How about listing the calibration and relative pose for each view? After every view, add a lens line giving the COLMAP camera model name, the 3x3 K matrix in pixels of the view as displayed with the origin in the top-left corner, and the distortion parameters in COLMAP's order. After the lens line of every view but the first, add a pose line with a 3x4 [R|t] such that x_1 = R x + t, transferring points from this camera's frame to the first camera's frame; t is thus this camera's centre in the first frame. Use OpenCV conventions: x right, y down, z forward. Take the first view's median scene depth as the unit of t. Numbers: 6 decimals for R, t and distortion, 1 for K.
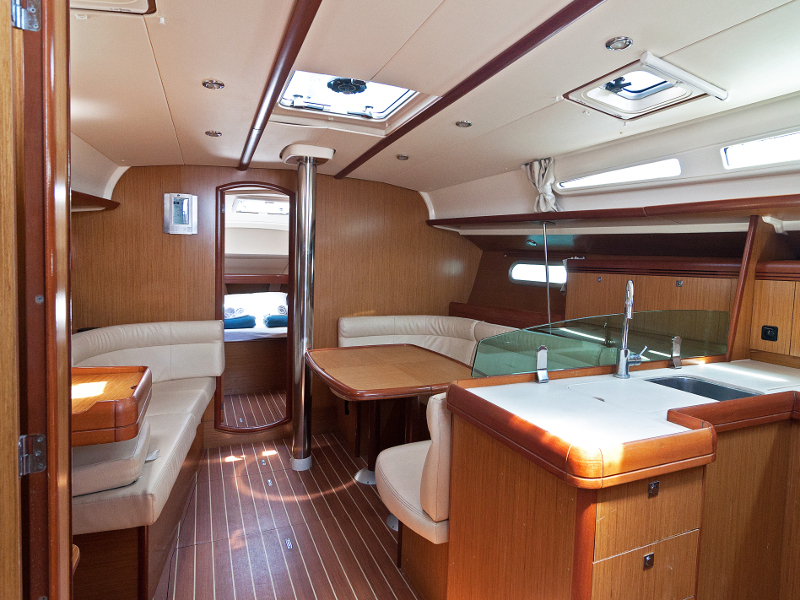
lens RADIAL K [[459.7, 0, 395.3], [0, 459.7, 284.6], [0, 0, 1]] dist [0.003873, -0.000094]
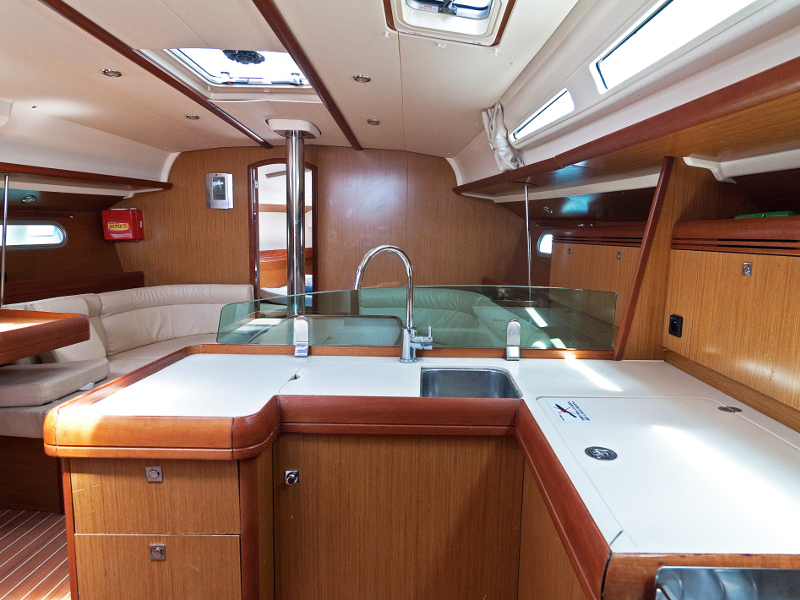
lens RADIAL K [[458.5, 0, 415.0], [0, 458.5, 277.3], [0, 0, 1]] dist [-0.001466, 0.000887]
pose [[0.922754, 0.032877, -0.383985, 0.604075], [-0.019346, 0.999050, 0.039048, 0.011335], [0.384904, -0.028603, 0.922513, 0.176990]]
